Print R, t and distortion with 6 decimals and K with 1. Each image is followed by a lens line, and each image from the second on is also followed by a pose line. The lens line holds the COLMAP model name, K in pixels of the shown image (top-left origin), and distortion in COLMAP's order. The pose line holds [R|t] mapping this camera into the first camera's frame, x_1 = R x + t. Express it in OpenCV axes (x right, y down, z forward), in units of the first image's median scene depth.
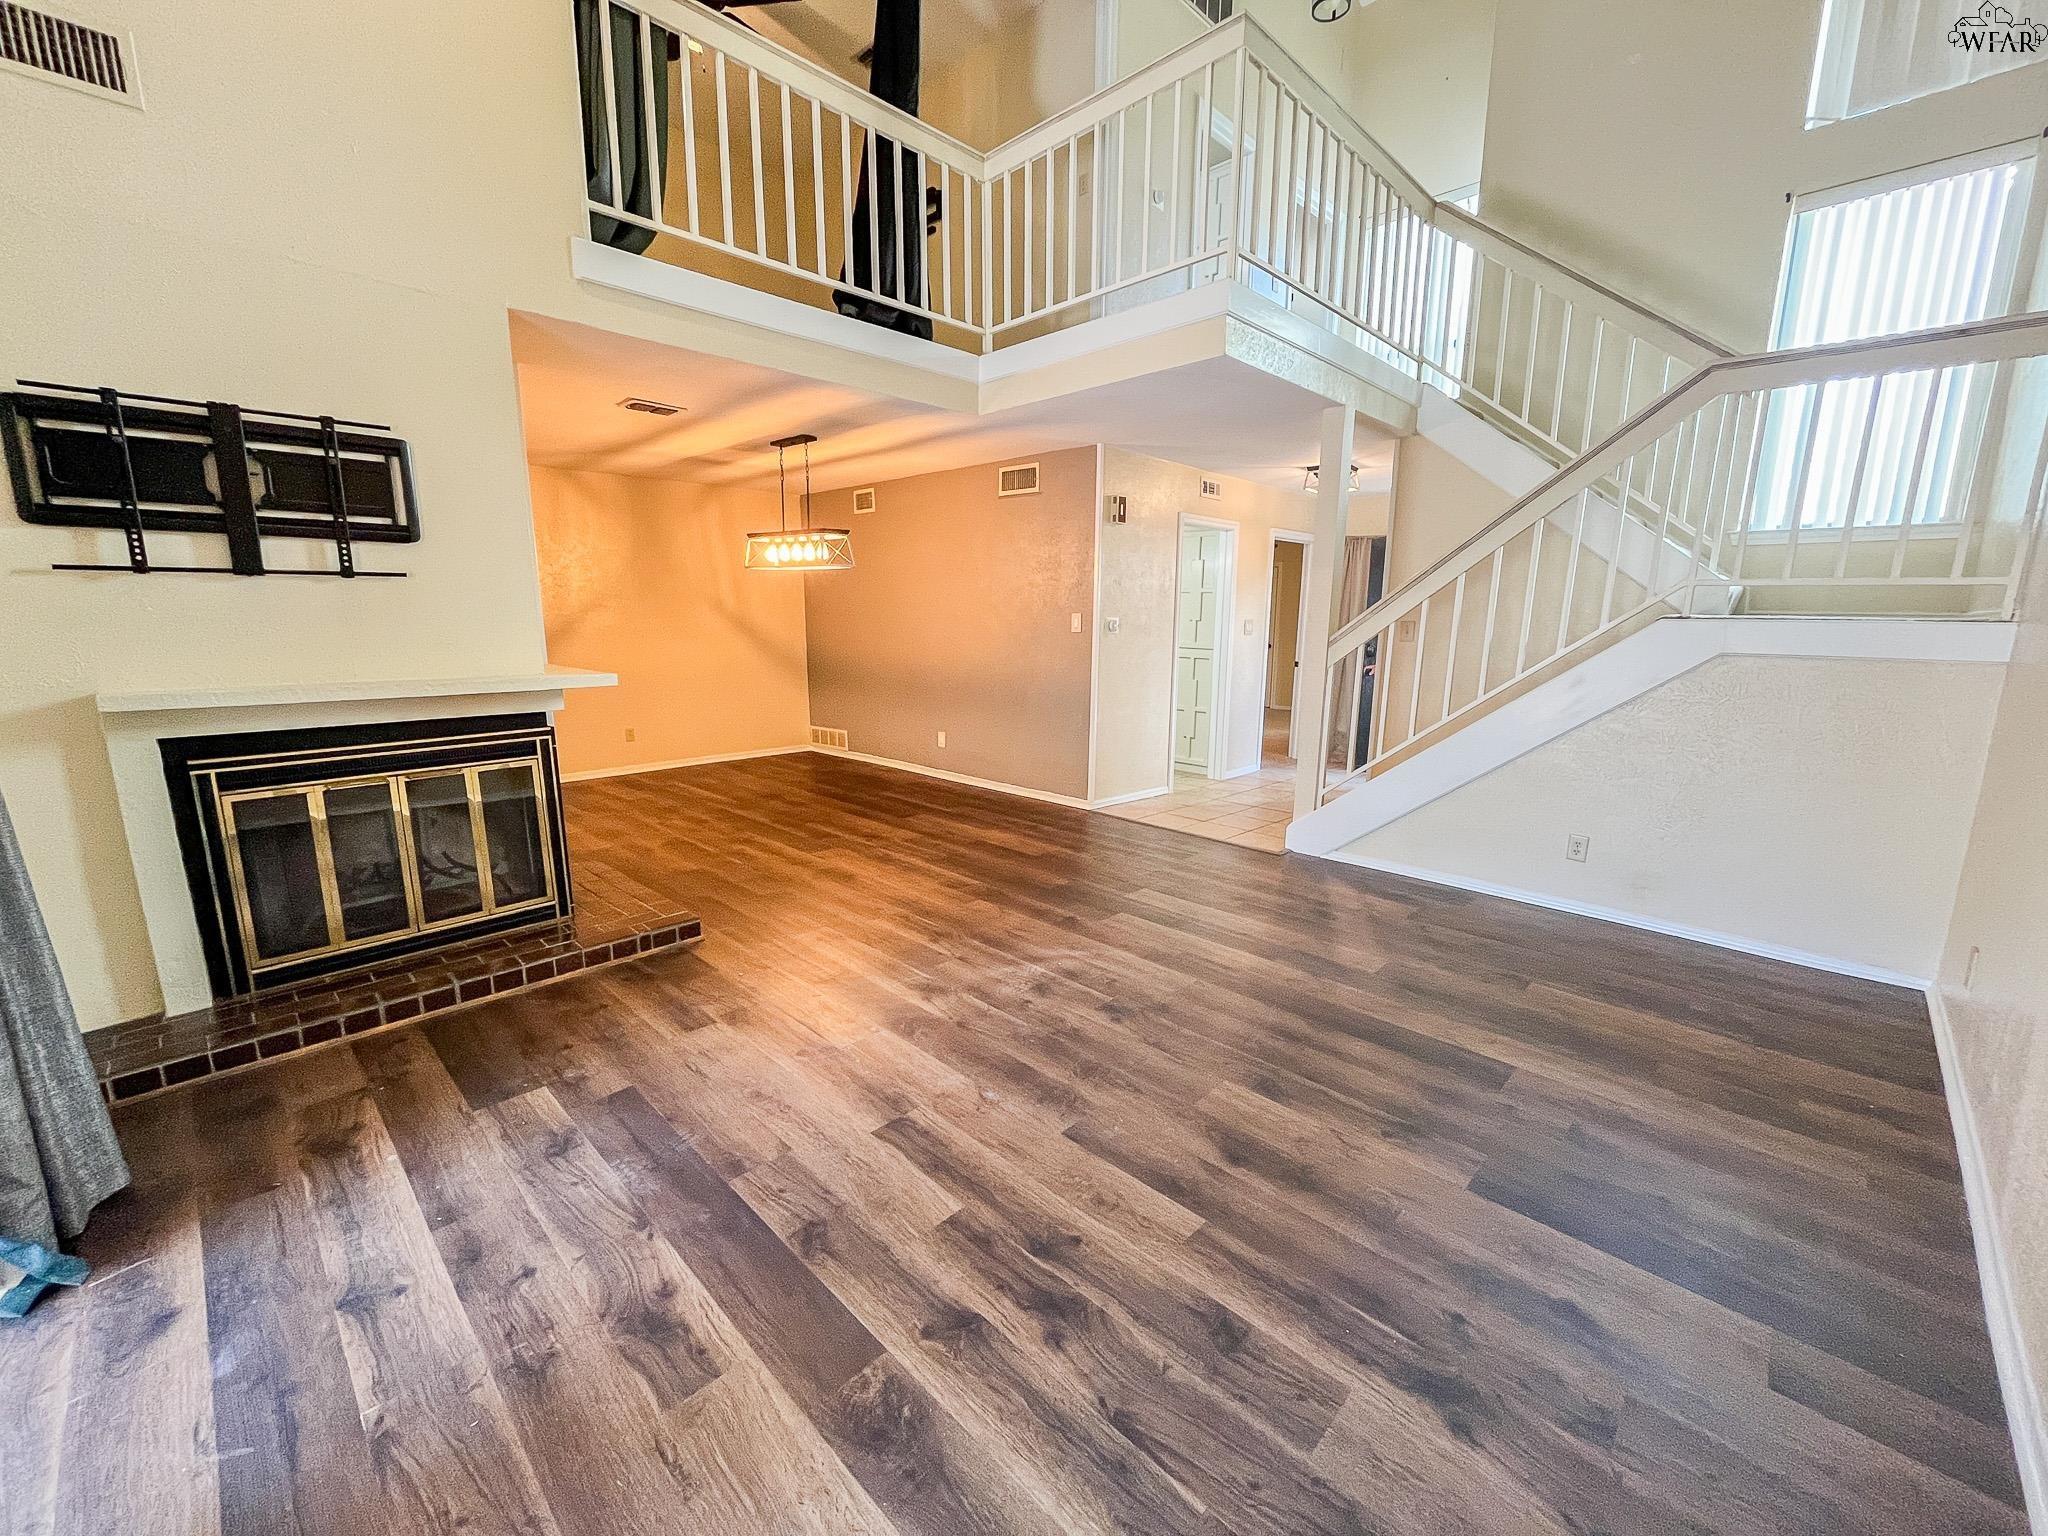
lens RADIAL K [[831.4, 0, 1020.9], [0, 831.4, 765.2], [0, 0, 1]] dist [-0.001369, -0.000253]
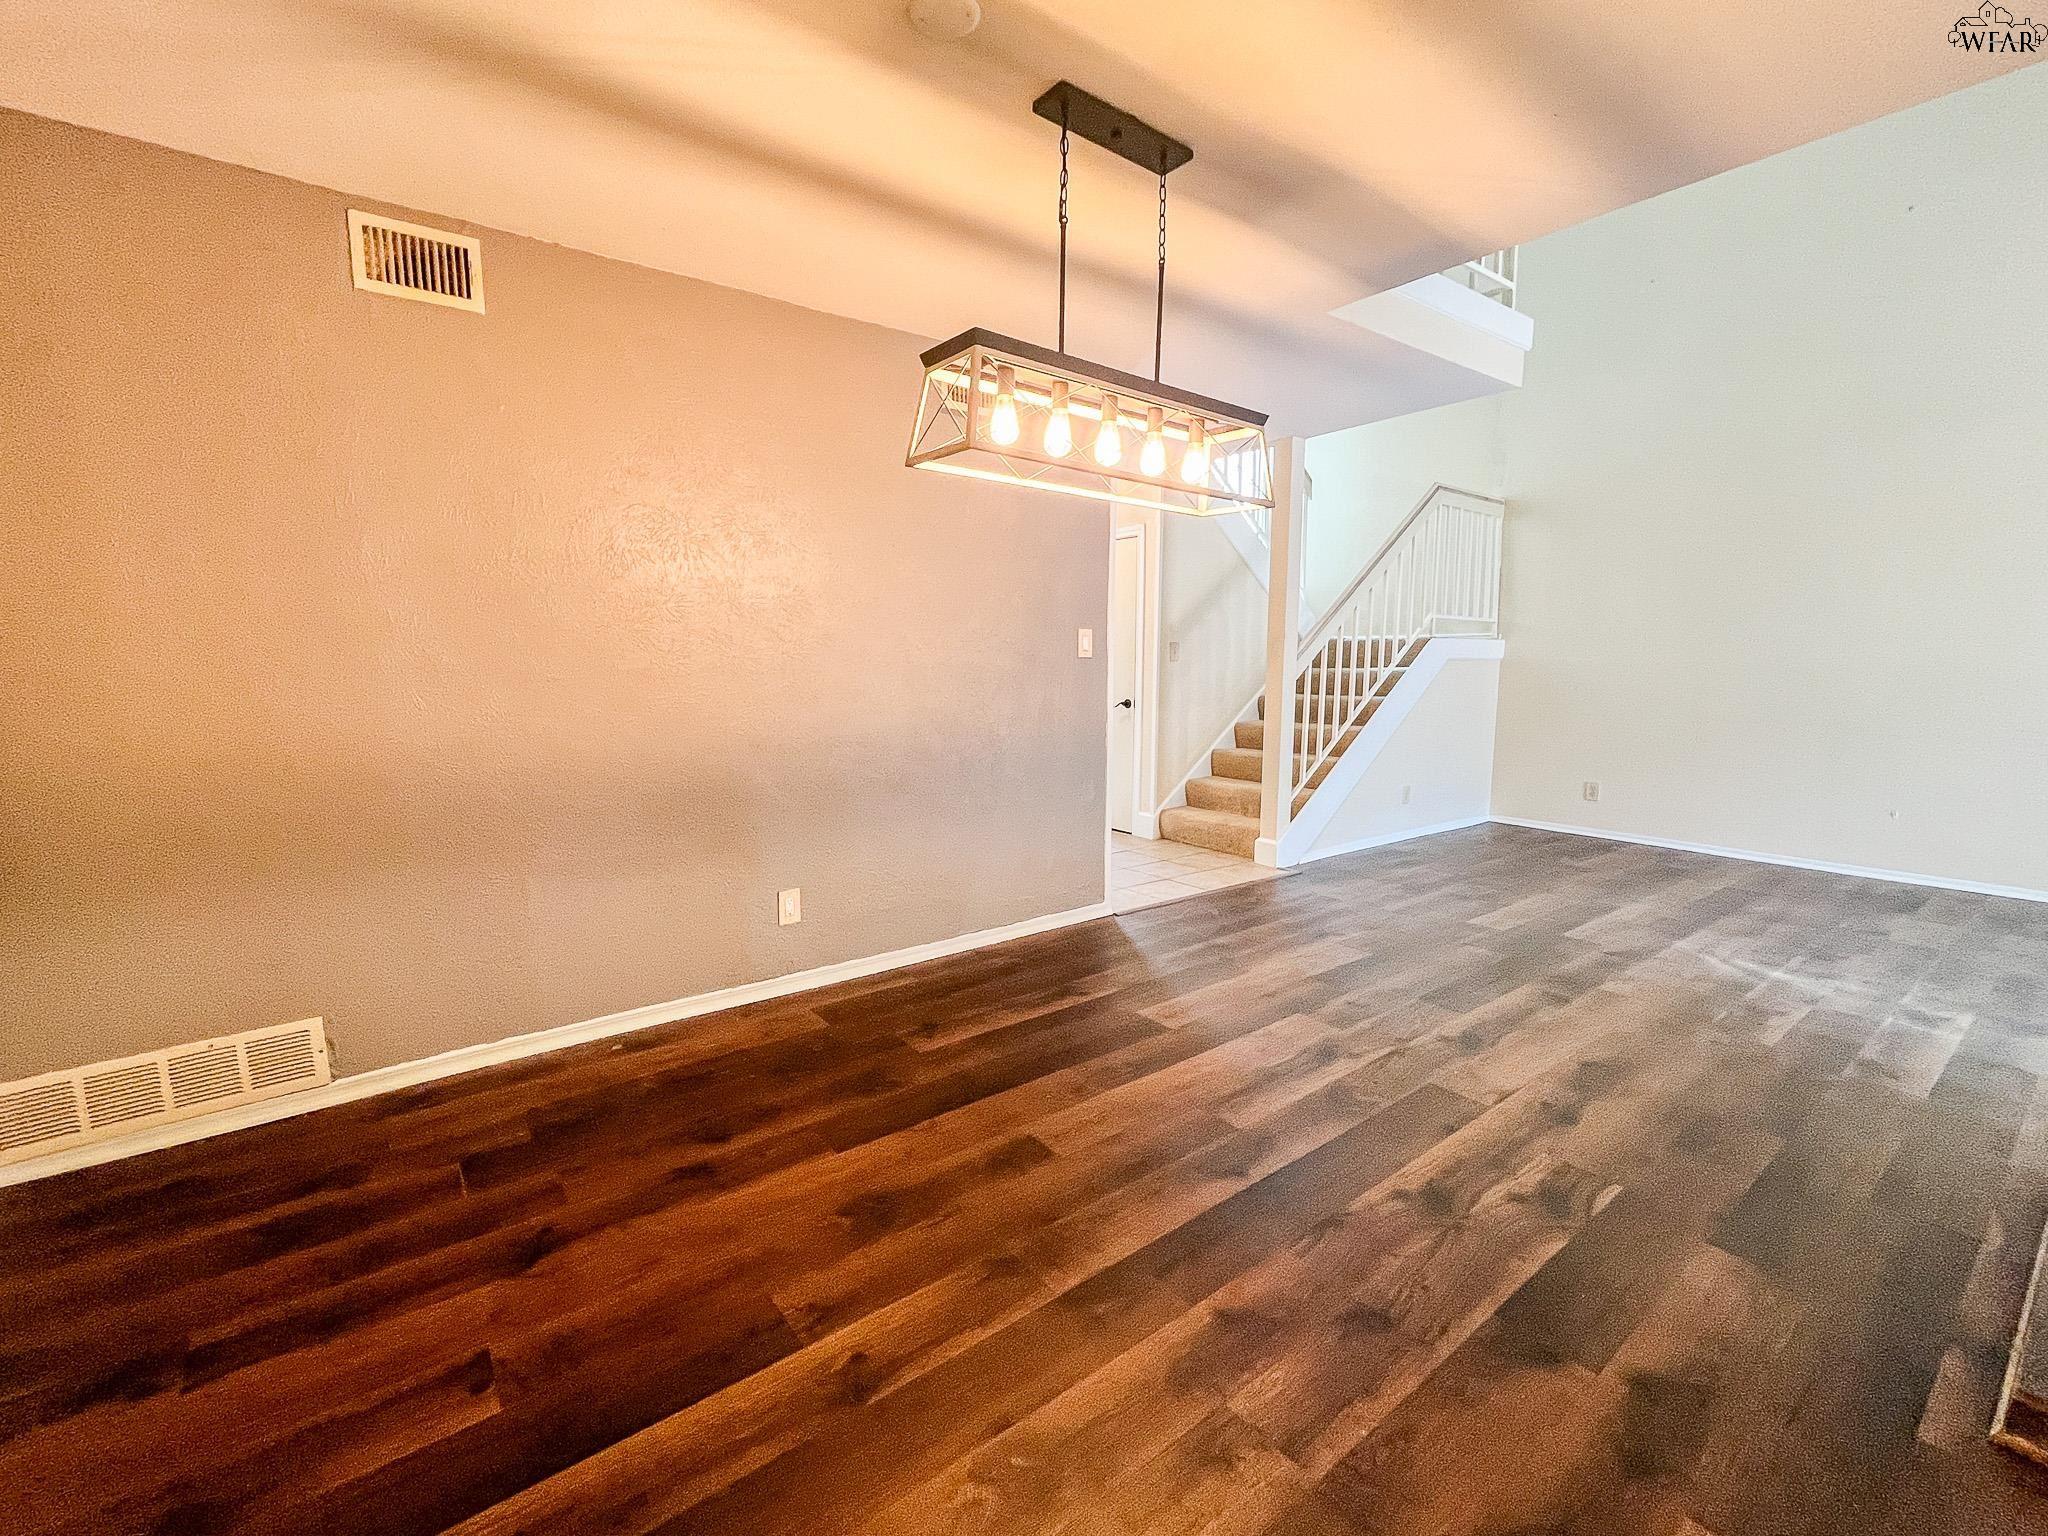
lens RADIAL K [[880.5, 0, 1026.6], [0, 880.5, 763.4], [0, 0, 1]] dist [-0.001525, -0.000182]
pose [[0.144384, -0.129068, 0.981068, -0.950385], [0.180640, 0.978234, 0.102110, -0.235549], [-0.972894, 0.162477, 0.164557, 1.412369]]
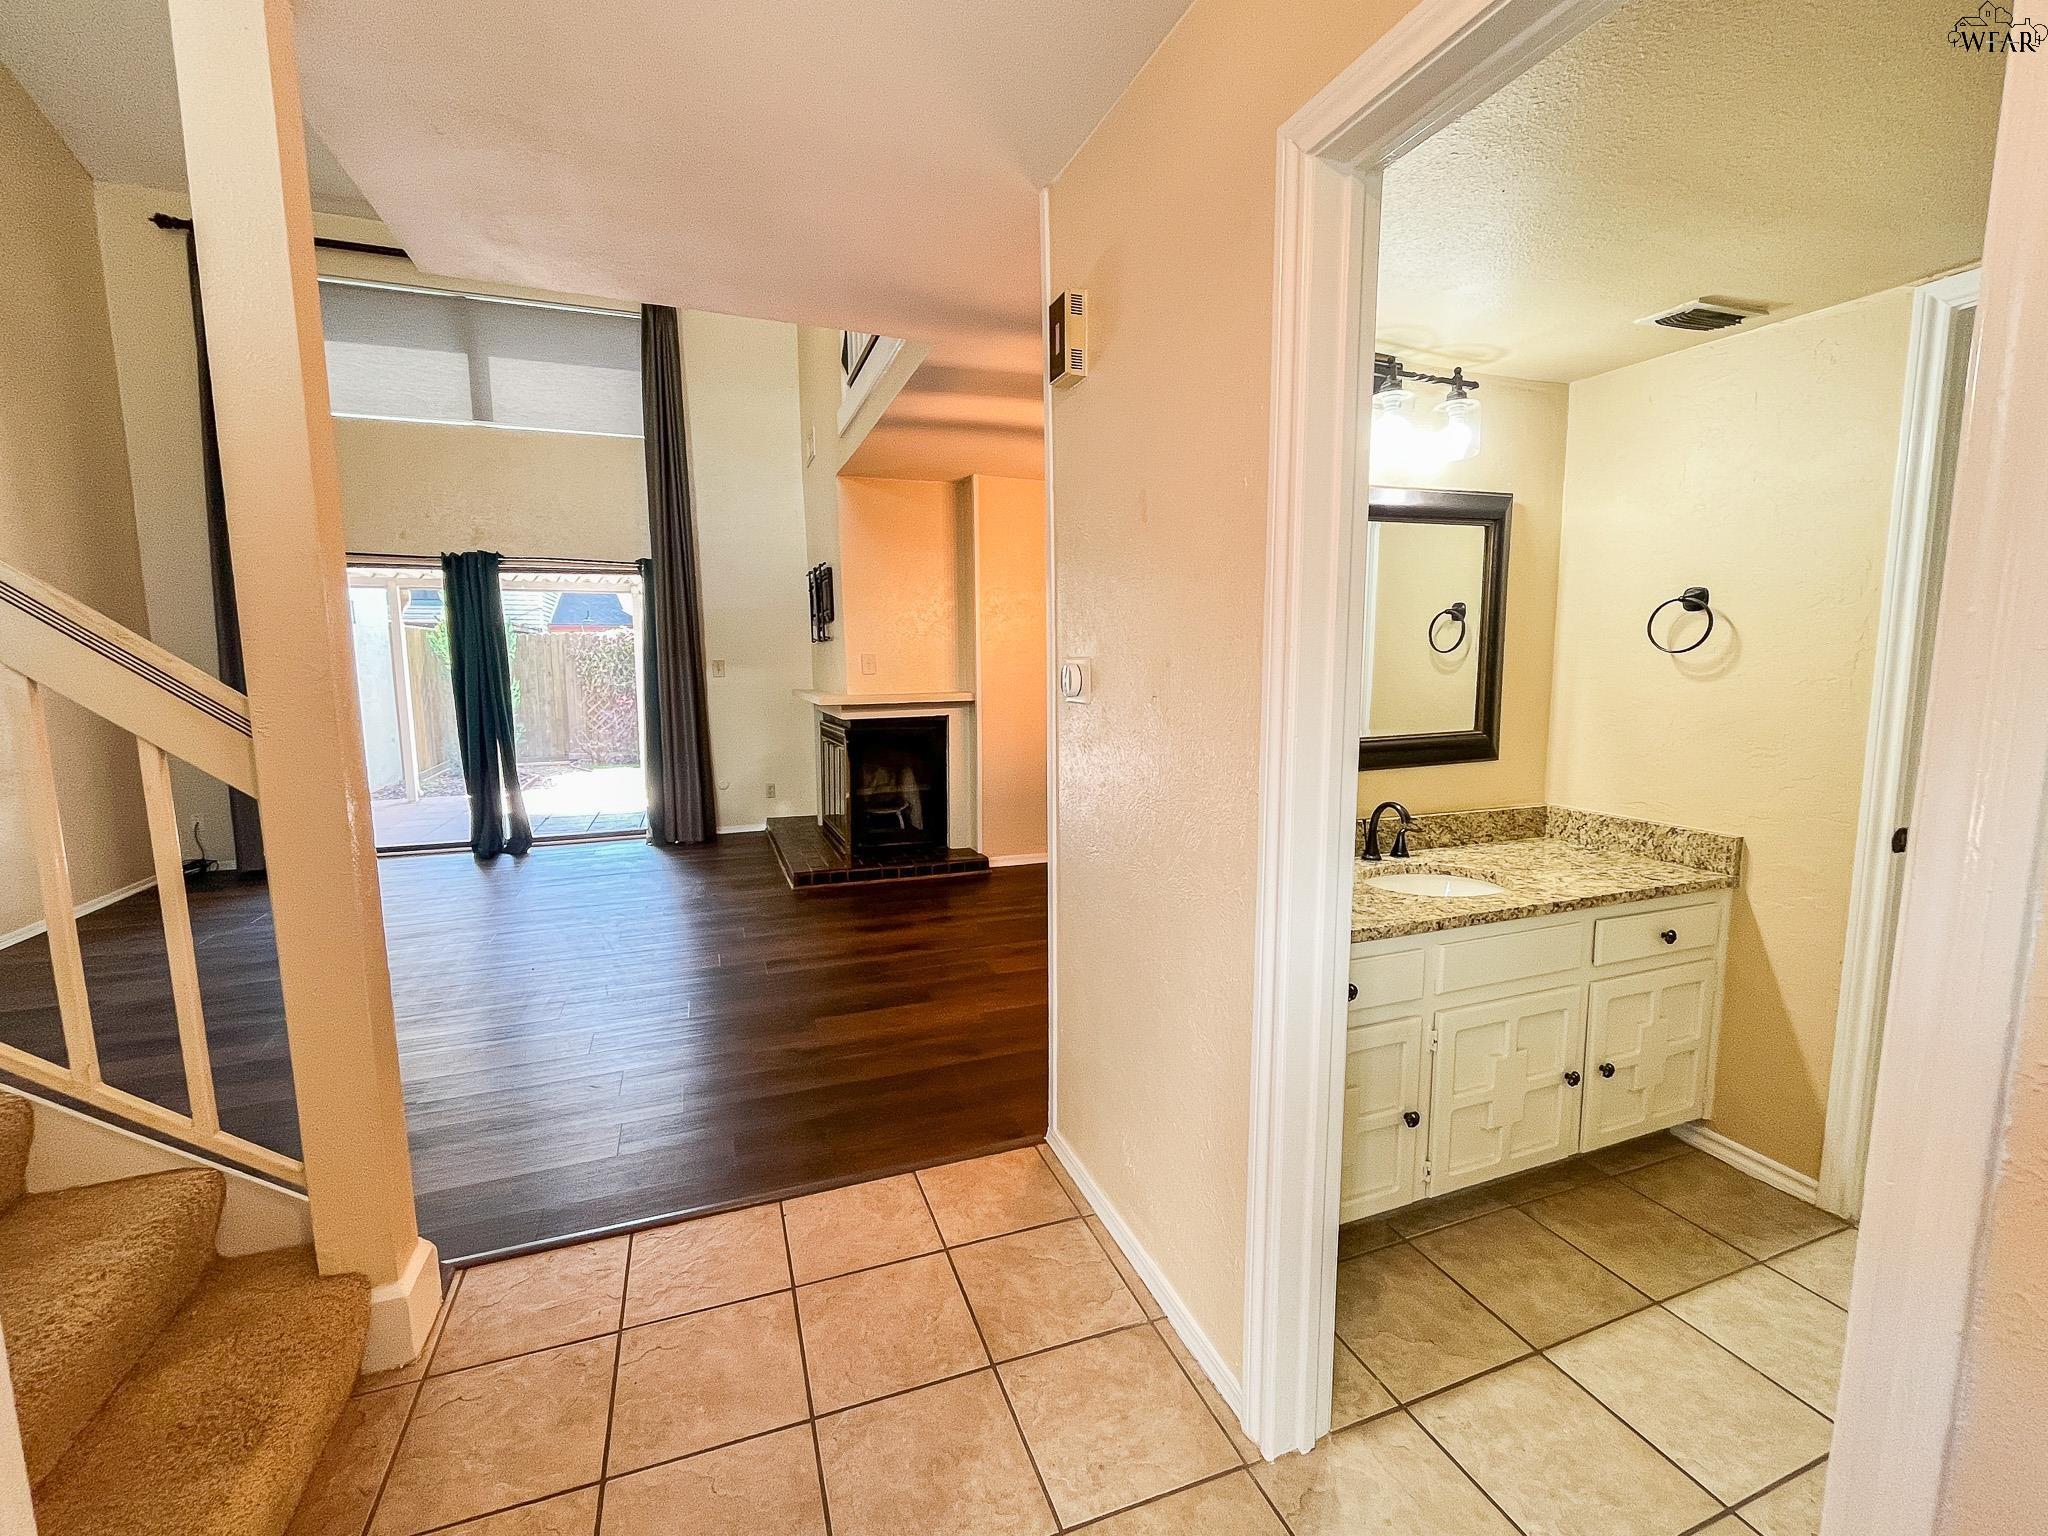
lens RADIAL K [[868.7, 0, 1022.3], [0, 868.7, 765.9], [0, 0, 1]] dist [-0.002574, -0.000408]
pose [[-0.421906, 0.105069, -0.900531, 0.672931], [-0.161478, 0.968673, 0.188674, -0.295856], [0.892144, 0.225019, -0.391722, 1.690183]]
